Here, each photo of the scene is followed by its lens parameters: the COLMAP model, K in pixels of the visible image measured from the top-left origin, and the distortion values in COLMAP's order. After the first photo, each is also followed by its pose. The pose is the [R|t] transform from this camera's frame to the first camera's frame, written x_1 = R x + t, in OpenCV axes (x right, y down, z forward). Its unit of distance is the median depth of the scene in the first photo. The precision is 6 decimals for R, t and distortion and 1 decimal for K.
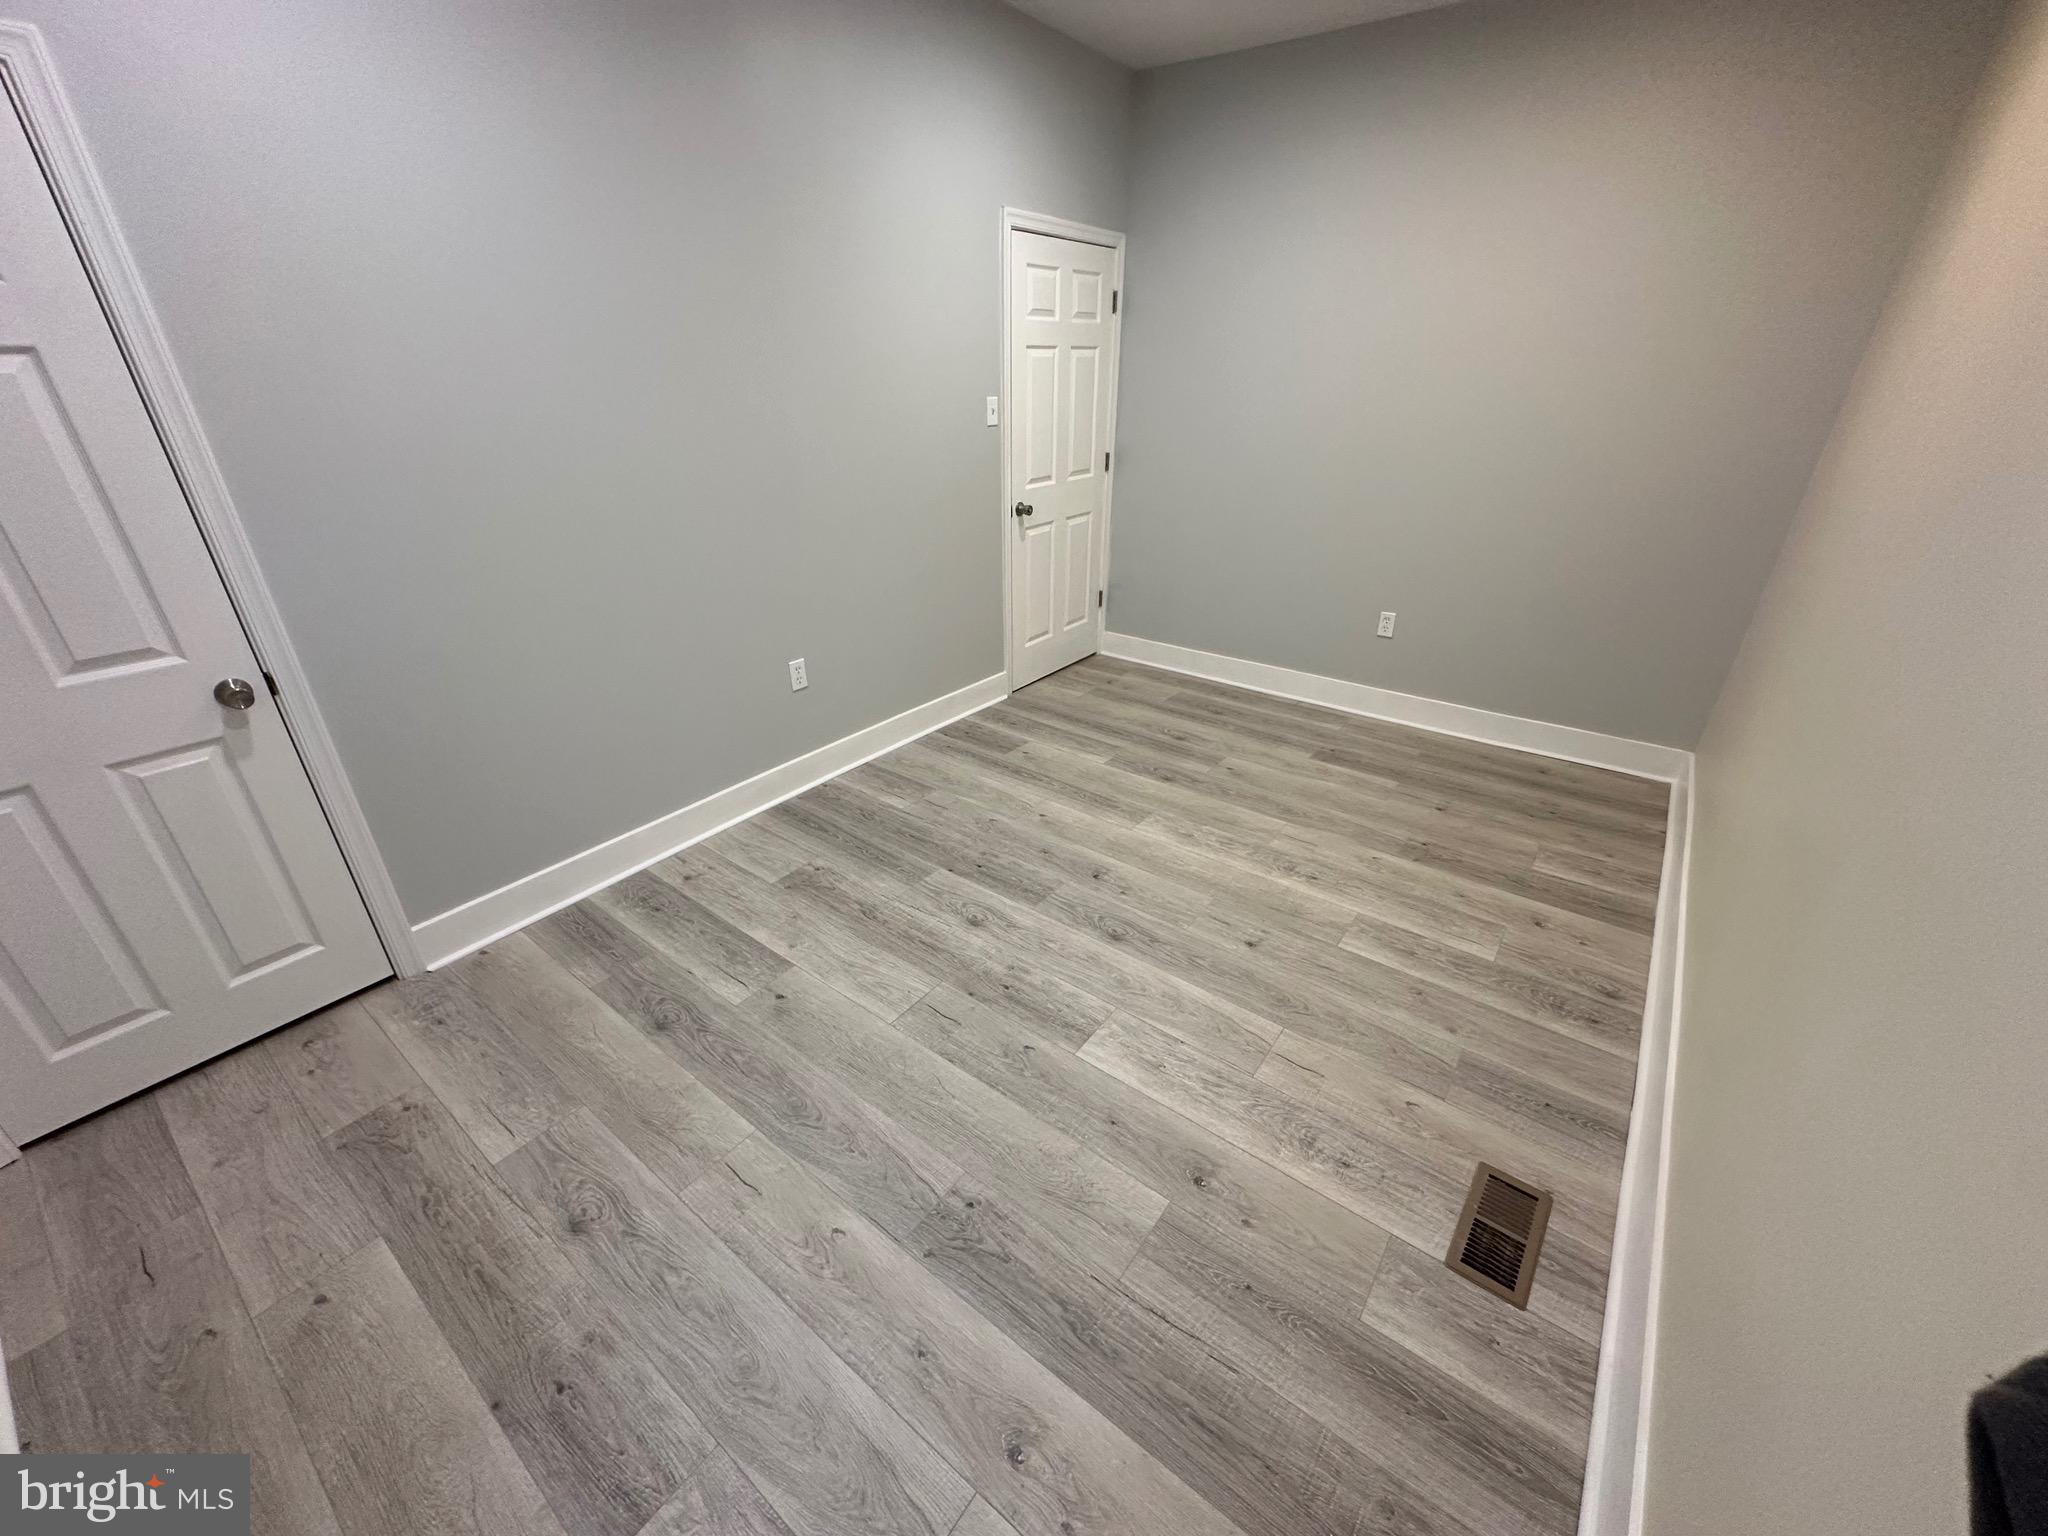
lens RADIAL K [[810.7, 0, 1022.0], [0, 810.7, 762.9], [0, 0, 1]] dist [-0.002388, -0.000070]
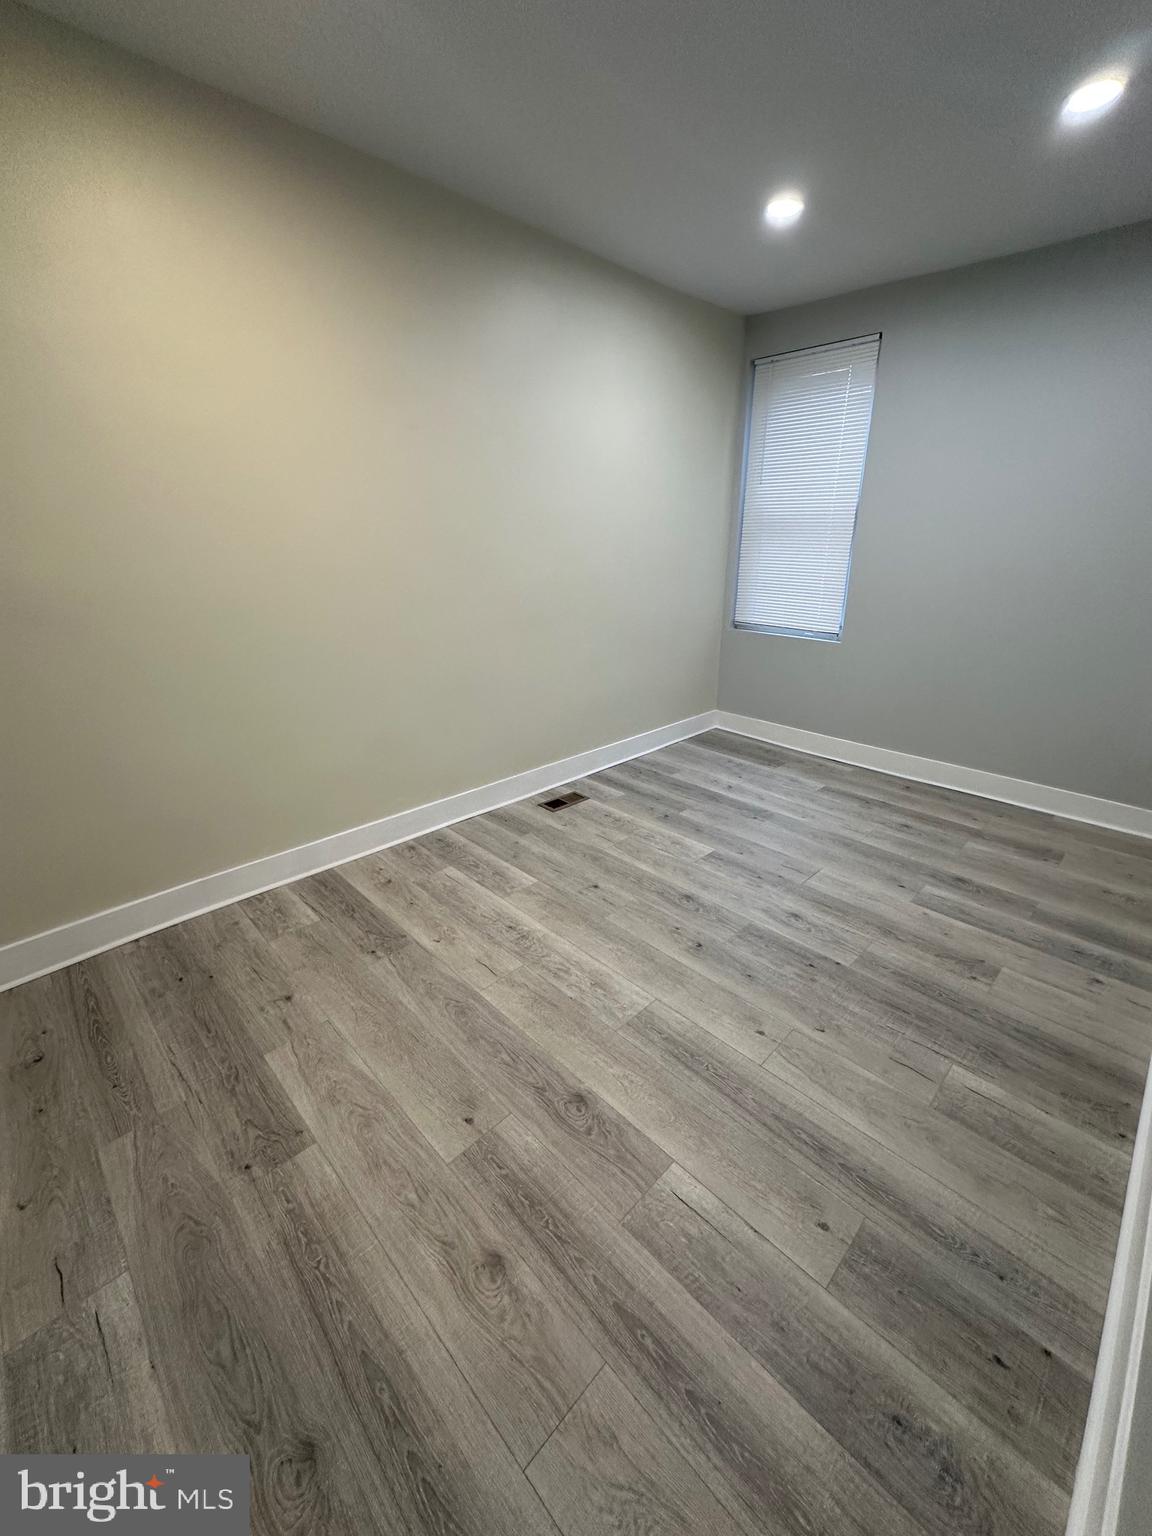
lens RADIAL K [[608.0, 0, 578.5], [0, 608.0, 766.3], [0, 0, 1]] dist [-0.002388, -0.000070]
pose [[-0.990610, -0.053534, 0.125798, 0.179306], [0.056886, 0.675310, 0.735337, -0.715413], [-0.124318, 0.735589, -0.665923, 1.528553]]
